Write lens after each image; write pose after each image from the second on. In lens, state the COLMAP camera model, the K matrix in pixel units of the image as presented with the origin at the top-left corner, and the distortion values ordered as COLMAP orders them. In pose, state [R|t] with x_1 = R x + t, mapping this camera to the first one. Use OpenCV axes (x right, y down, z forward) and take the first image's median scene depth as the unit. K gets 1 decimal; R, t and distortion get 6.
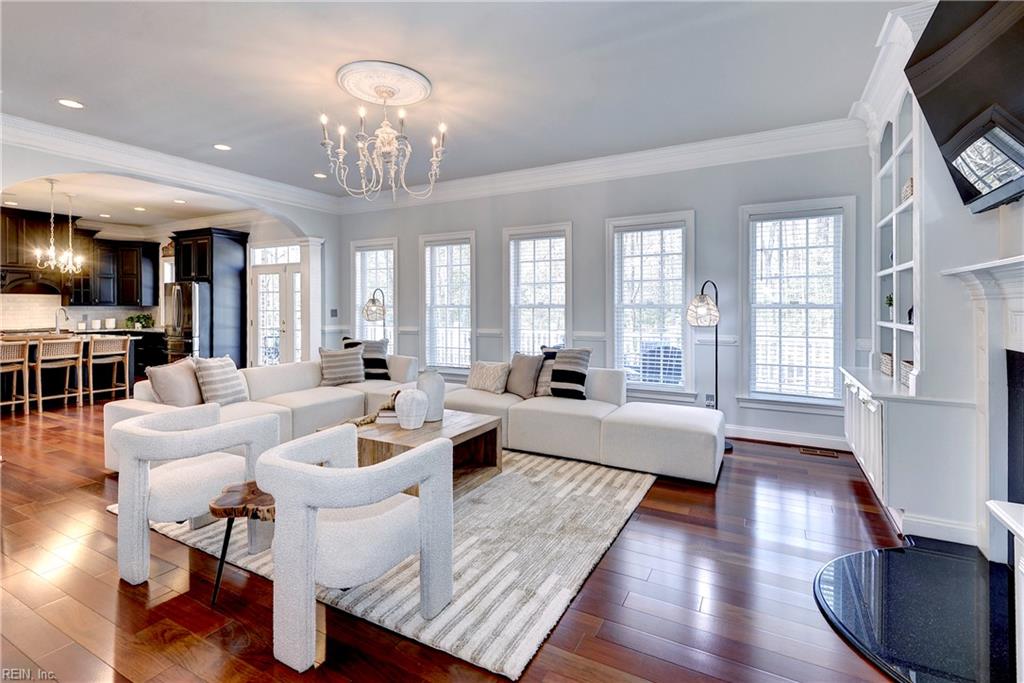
lens RADIAL K [[479.7, 0, 515.3], [0, 479.7, 312.6], [0, 0, 1]] dist [-0.000620, -0.001470]
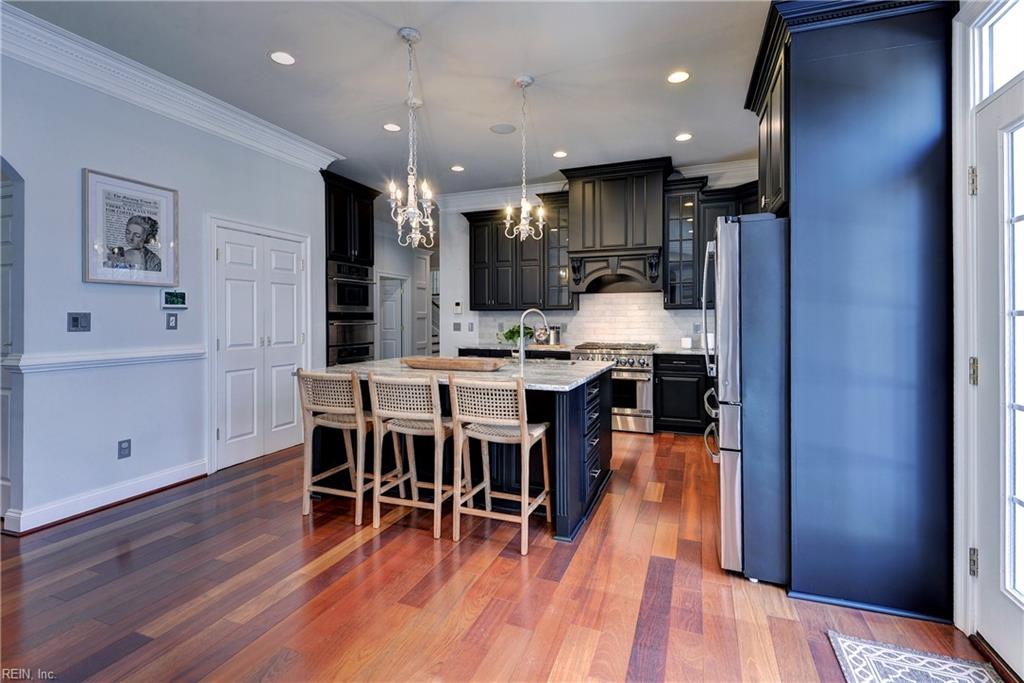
lens RADIAL K [[479.7, 0, 501.8], [0, 479.7, 314.4], [0, 0, 1]] dist [-0.000620, -0.001470]
pose [[0.096891, -0.003640, -0.995288, -0.442869], [-0.006875, 0.999967, -0.004326, -0.004552], [0.995271, 0.007262, 0.096863, 0.995316]]
